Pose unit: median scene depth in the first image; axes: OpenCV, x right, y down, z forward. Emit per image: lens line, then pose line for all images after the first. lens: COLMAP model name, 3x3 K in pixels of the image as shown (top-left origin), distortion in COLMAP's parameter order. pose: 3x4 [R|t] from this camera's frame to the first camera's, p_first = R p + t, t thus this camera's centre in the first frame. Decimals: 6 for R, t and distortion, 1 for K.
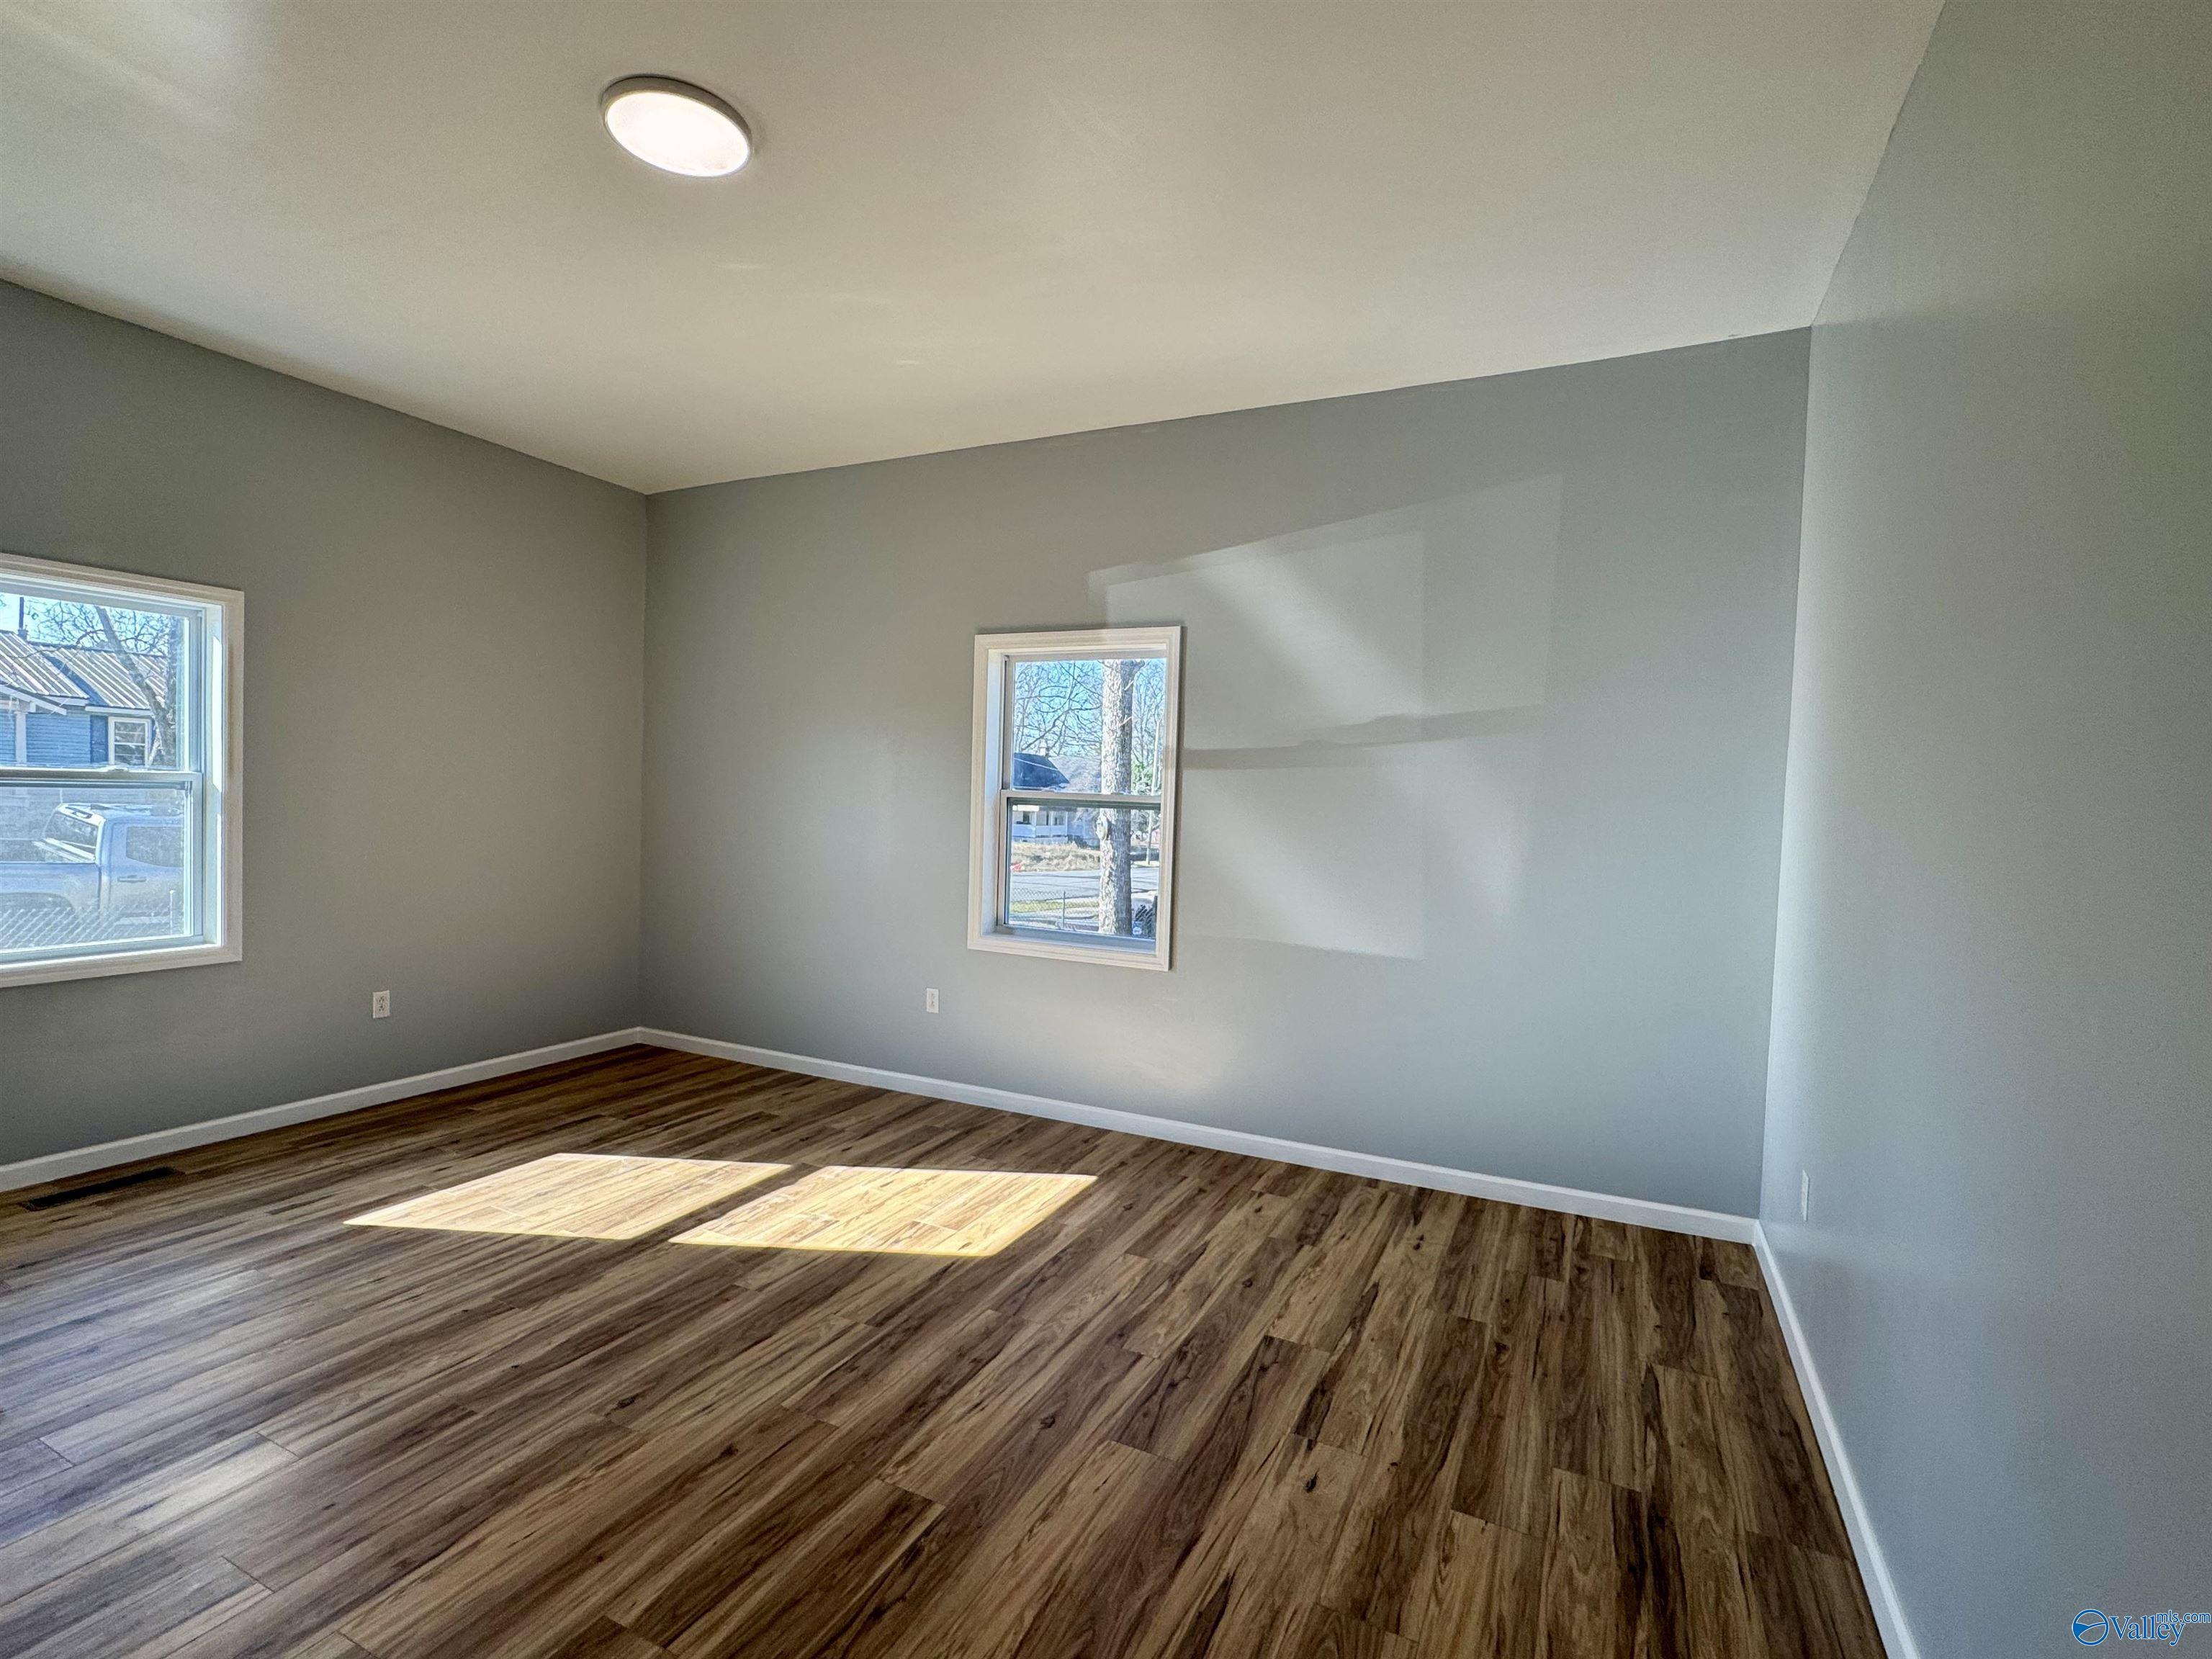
lens RADIAL K [[1031.3, 0, 1103.9], [0, 1031.3, 828.3], [0, 0, 1]] dist [-0.003470, -0.000391]
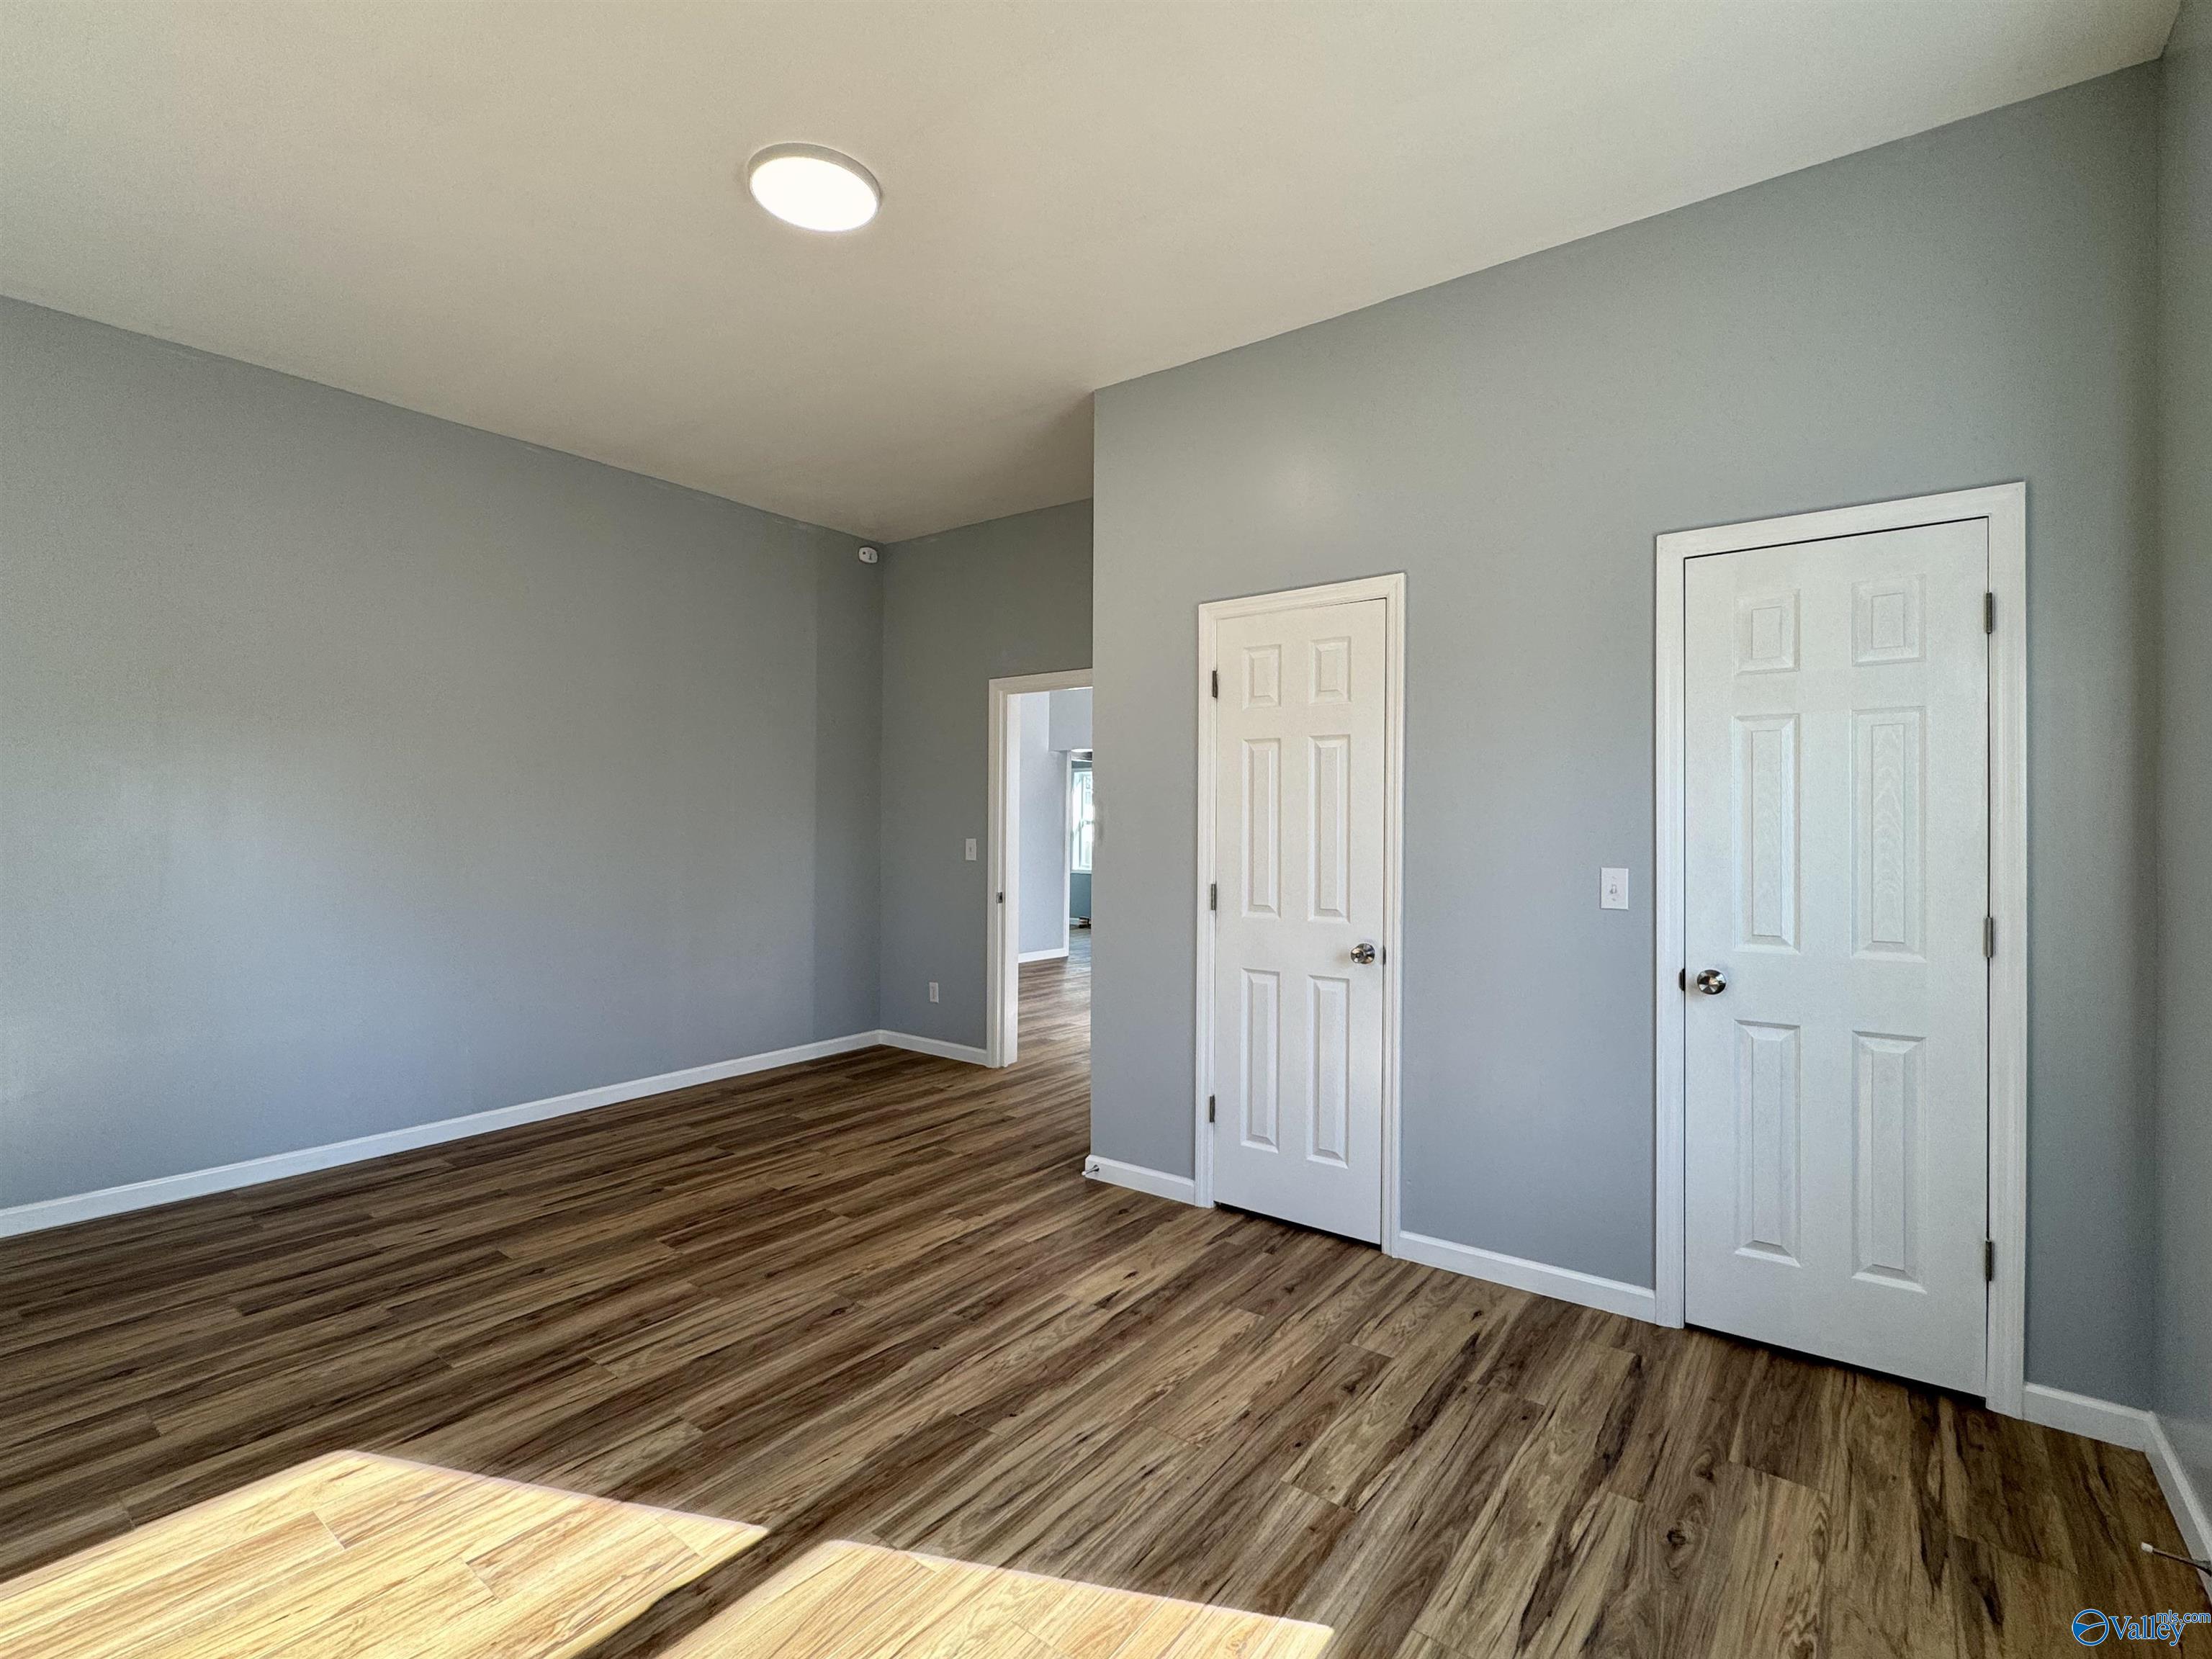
lens RADIAL K [[1031.3, 0, 1103.4], [0, 1031.3, 830.3], [0, 0, 1]] dist [-0.003470, -0.000391]
pose [[-0.980183, -0.040580, 0.193893, -0.858050], [-0.033250, 0.998609, 0.040912, -0.051059], [-0.195284, 0.033655, -0.980169, 1.843220]]
